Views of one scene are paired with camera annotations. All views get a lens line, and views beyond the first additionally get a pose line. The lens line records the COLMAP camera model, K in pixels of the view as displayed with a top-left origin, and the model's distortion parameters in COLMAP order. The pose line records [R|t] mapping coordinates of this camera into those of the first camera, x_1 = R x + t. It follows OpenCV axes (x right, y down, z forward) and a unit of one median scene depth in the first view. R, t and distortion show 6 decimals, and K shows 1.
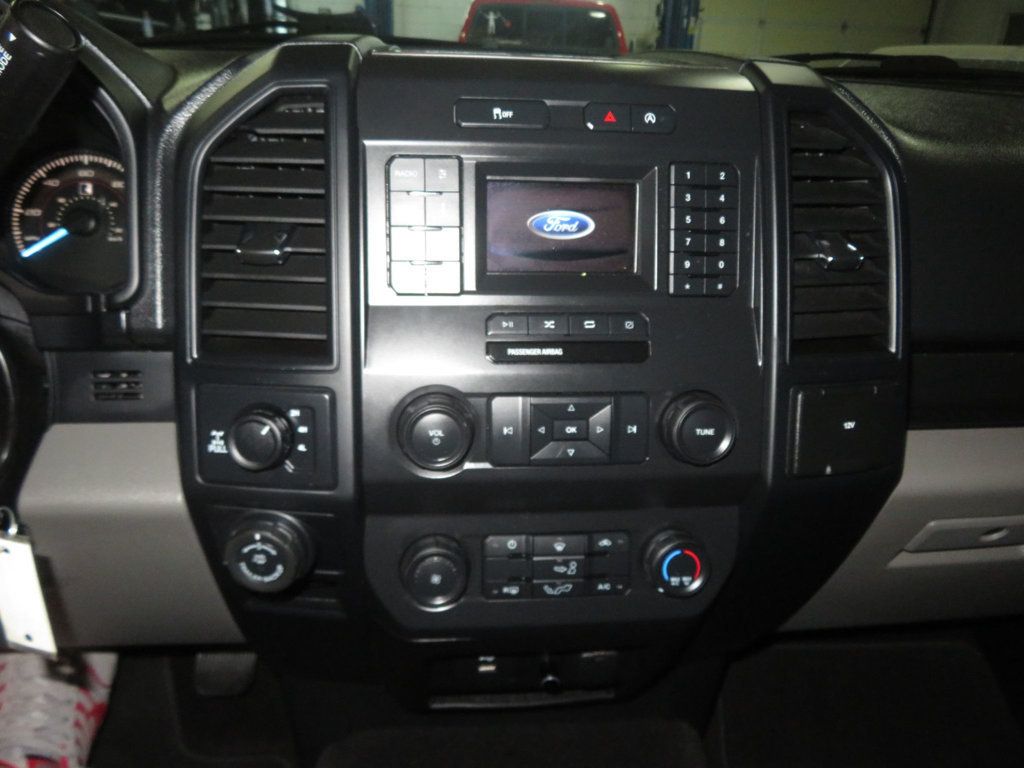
lens RADIAL K [[826.8, 0, 499.3], [0, 826.8, 365.7], [0, 0, 1]] dist [-0.016332, 0.017197]
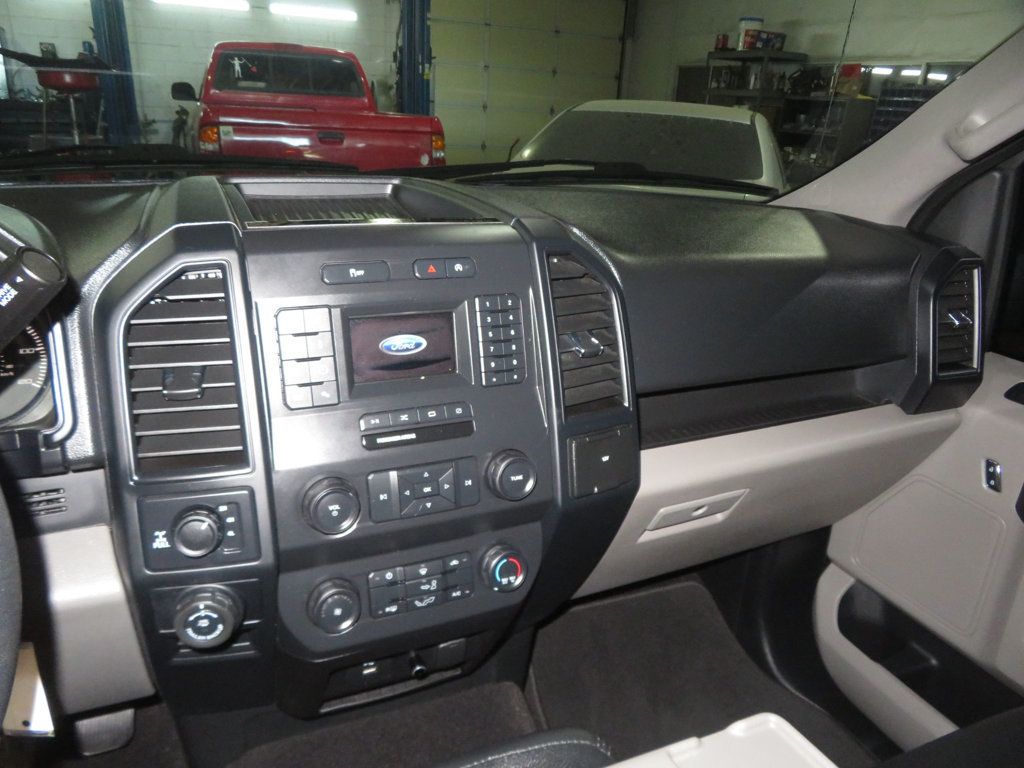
lens RADIAL K [[764.5, 0, 513.8], [0, 764.5, 380.1], [0, 0, 1]] dist [-0.004867, -0.005734]
pose [[0.948716, -0.103701, 0.298638, -0.136629], [0.103239, 0.994505, 0.017367, -0.110444], [-0.298798, 0.014355, 0.954208, -0.284267]]
